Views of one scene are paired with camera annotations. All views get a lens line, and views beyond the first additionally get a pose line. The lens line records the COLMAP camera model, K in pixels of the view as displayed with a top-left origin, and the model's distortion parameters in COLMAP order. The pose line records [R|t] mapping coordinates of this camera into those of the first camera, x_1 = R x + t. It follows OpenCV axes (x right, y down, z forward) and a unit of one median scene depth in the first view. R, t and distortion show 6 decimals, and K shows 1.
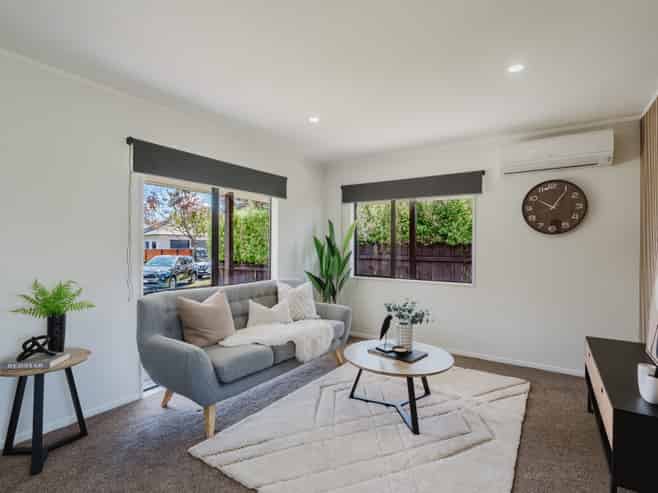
lens RADIAL K [[342.9, 0, 327.3], [0, 342.9, 247.3], [0, 0, 1]] dist [0.000104, 0.001209]
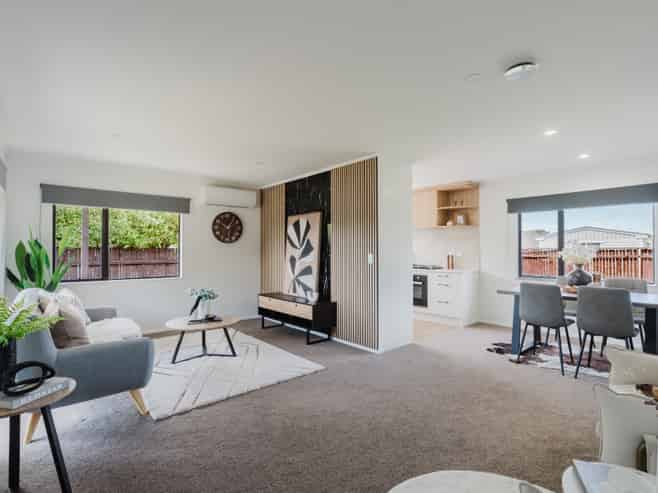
lens RADIAL K [[342.9, 0, 327.9], [0, 342.9, 246.4], [0, 0, 1]] dist [0.000104, 0.001209]
pose [[0.255124, 0.009372, 0.966863, -0.900413], [0.015269, 0.999789, -0.013720, 0.010671], [-0.966788, 0.018264, 0.254927, 0.064889]]
